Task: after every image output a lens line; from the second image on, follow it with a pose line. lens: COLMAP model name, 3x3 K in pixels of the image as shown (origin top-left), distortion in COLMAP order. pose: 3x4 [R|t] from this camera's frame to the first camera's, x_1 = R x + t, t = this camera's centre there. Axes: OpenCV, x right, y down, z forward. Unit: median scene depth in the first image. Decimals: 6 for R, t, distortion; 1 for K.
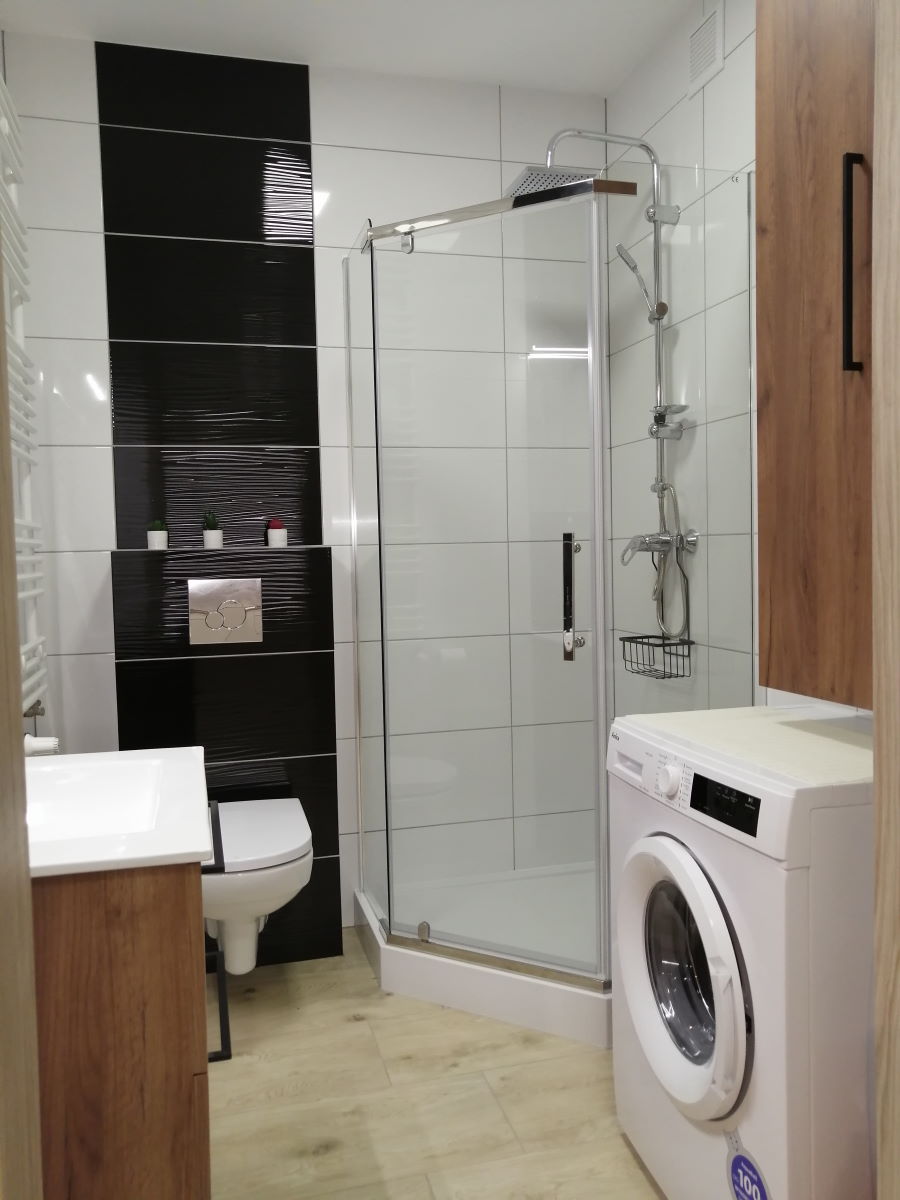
lens RADIAL K [[945.4, 0, 442.0], [0, 945.4, 599.6], [0, 0, 1]] dist [-0.011506, 0.026488]
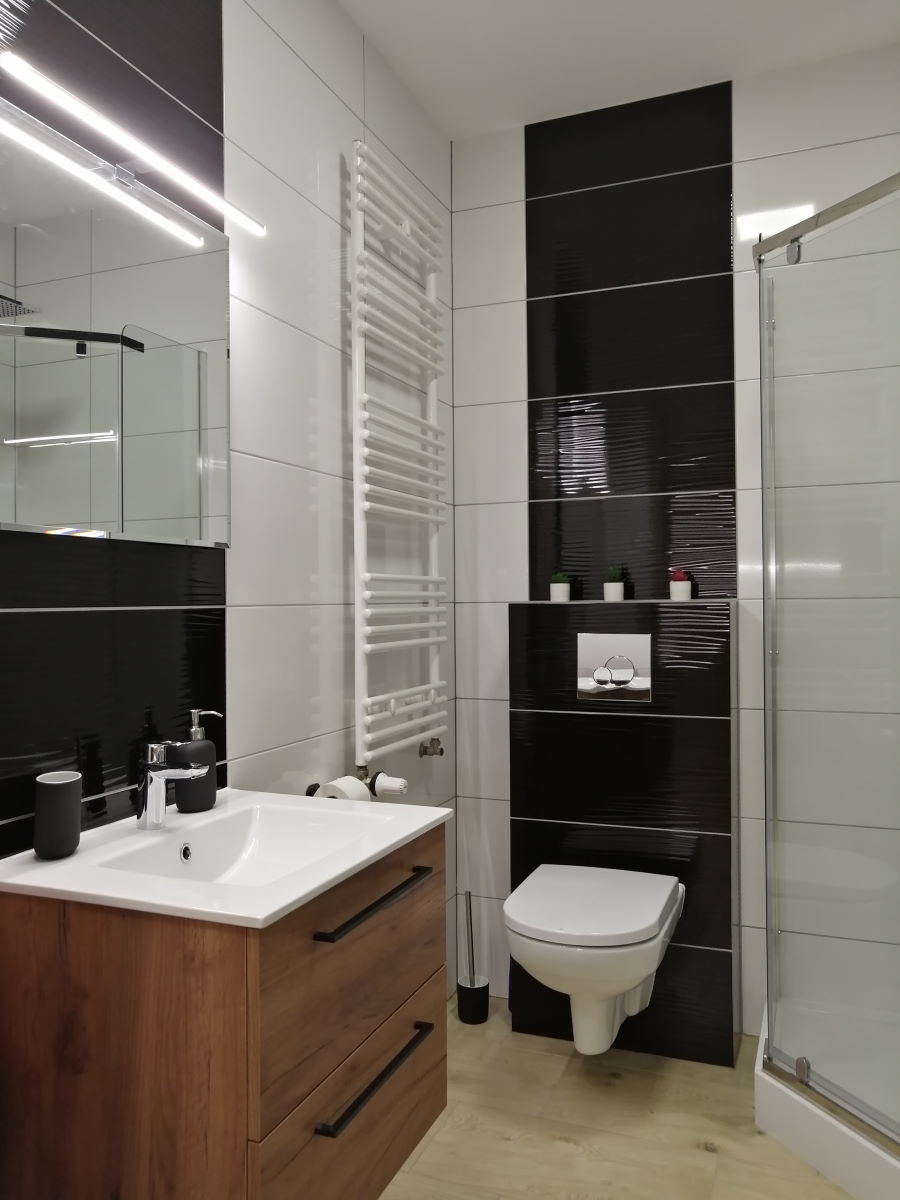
lens RADIAL K [[945.4, 0, 444.4], [0, 945.4, 597.3], [0, 0, 1]] dist [-0.011506, 0.026488]
pose [[0.794841, 0.012662, -0.606686, 0.227633], [-0.039500, 0.998742, -0.030905, -0.023283], [0.605531, 0.048529, 0.794341, 0.133968]]
